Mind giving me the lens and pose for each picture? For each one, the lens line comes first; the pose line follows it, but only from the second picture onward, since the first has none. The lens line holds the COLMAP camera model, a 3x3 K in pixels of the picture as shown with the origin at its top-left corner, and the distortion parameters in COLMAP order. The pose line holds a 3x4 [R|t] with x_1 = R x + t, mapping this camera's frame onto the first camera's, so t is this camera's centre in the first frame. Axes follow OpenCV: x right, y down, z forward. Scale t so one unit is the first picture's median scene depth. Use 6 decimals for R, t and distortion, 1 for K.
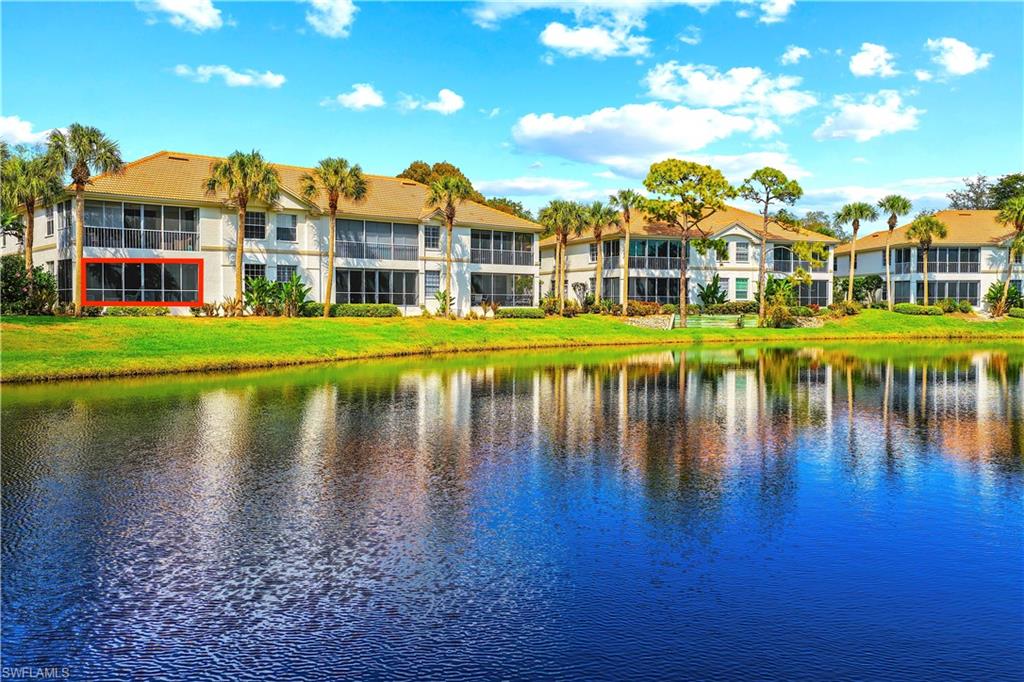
lens RADIAL K [[871.3, 0, 512.0], [0, 871.3, 341.0], [0, 0, 1]] dist [-0.000506, -0.000279]
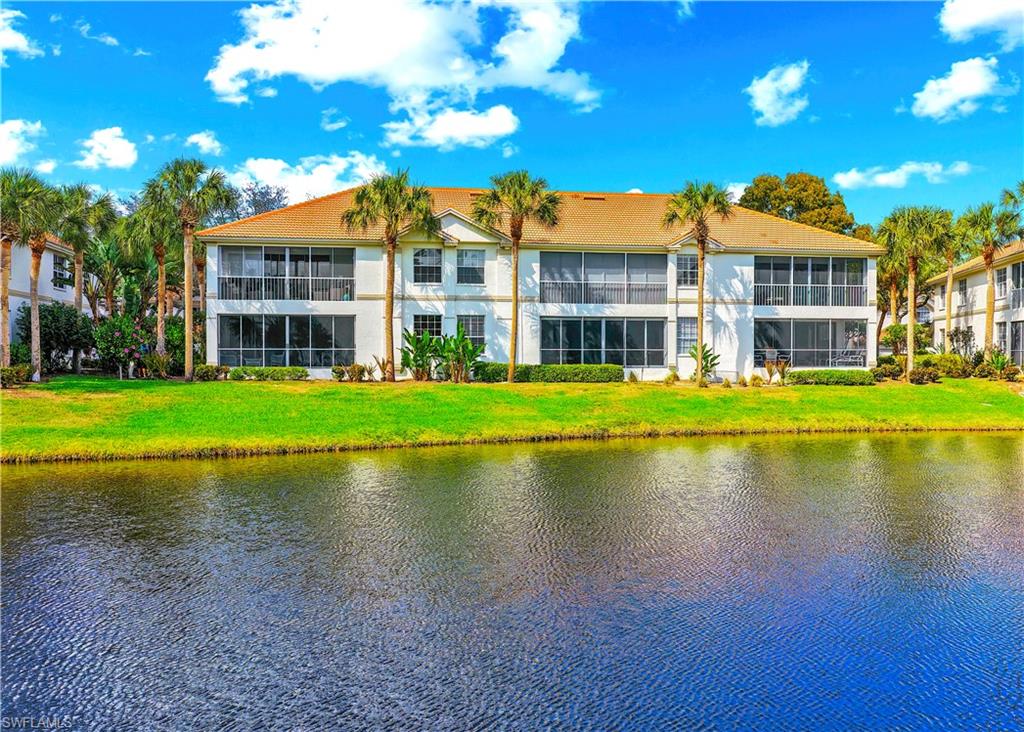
lens RADIAL K [[939.6, 0, 512.0], [0, 939.6, 366.0], [0, 0, 1]] dist [0.000137, -0.000158]
pose [[0.856704, -0.001146, -0.515806, 0.195580], [-0.018105, 0.999315, -0.032290, -0.014626], [0.515490, 0.037002, 0.856096, 0.289738]]
